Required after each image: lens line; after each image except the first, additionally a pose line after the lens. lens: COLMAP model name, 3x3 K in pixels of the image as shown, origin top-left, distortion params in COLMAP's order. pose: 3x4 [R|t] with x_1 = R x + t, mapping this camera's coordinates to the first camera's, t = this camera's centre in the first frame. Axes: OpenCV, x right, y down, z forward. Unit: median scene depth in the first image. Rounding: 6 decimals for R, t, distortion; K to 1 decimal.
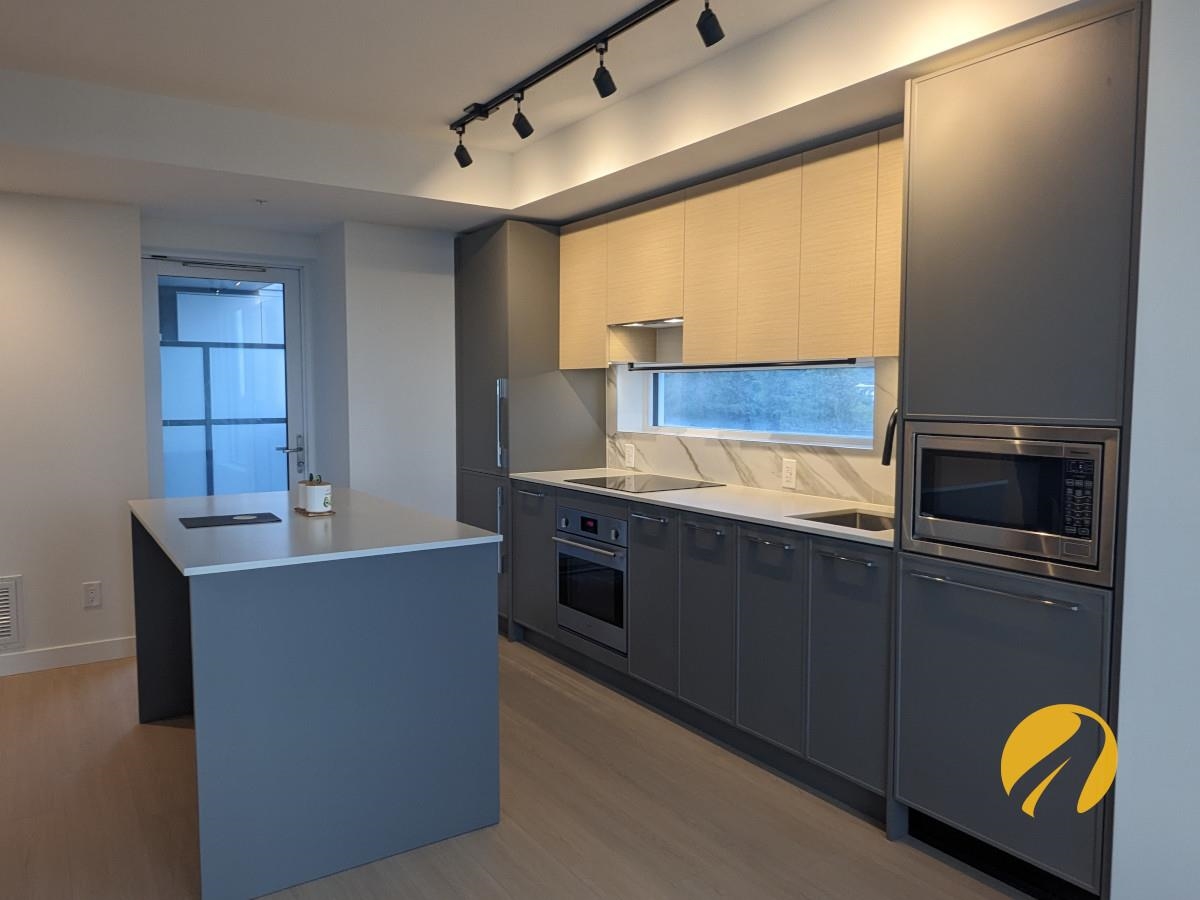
lens RADIAL K [[828.9, 0, 600.0], [0, 828.9, 450.0], [0, 0, 1]] dist [-0.002847, -0.000638]
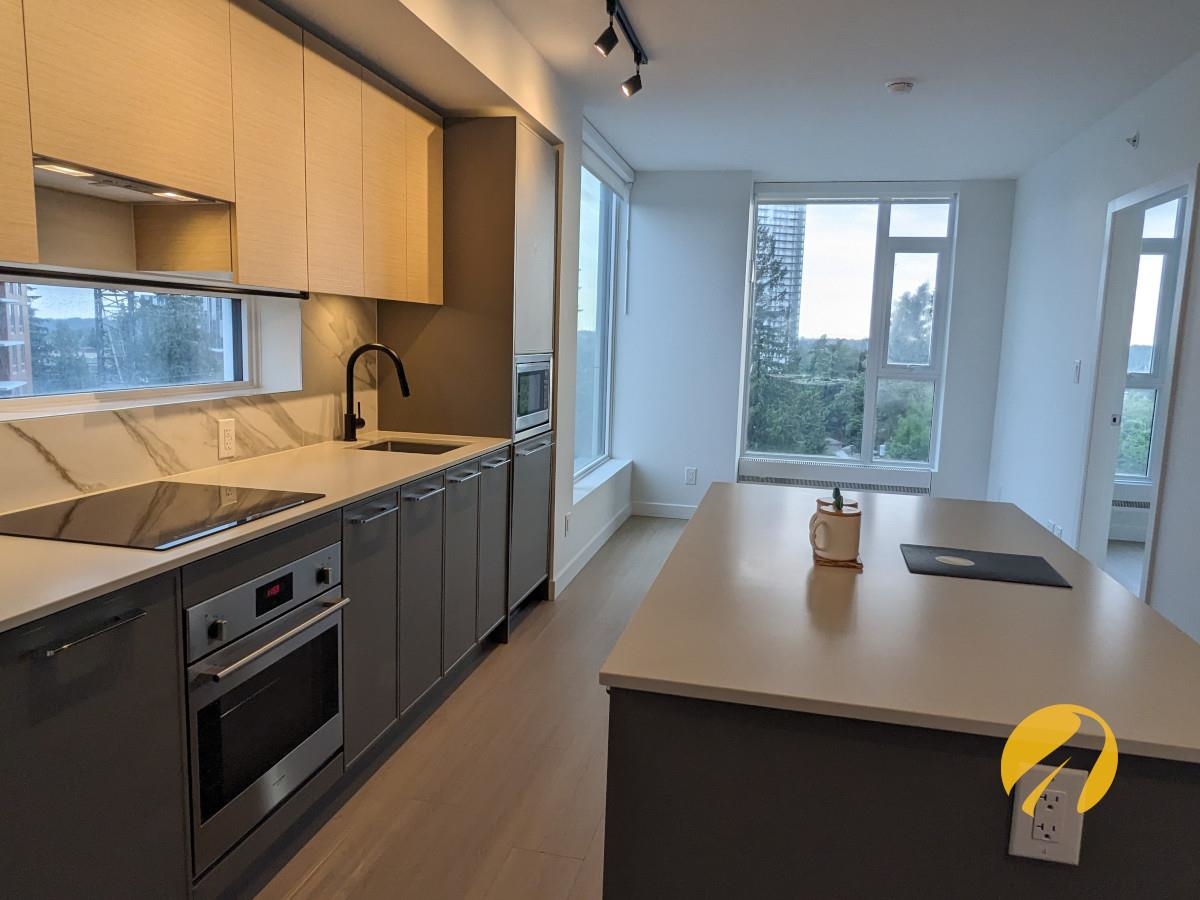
lens RADIAL K [[828.9, 0, 600.0], [0, 828.9, 450.0], [0, 0, 1]] dist [-0.002847, -0.000638]
pose [[-0.686698, -0.121984, 0.716635, -0.537195], [0.020005, 0.982276, 0.186370, -0.093396], [-0.726667, 0.142316, -0.672087, 1.255671]]
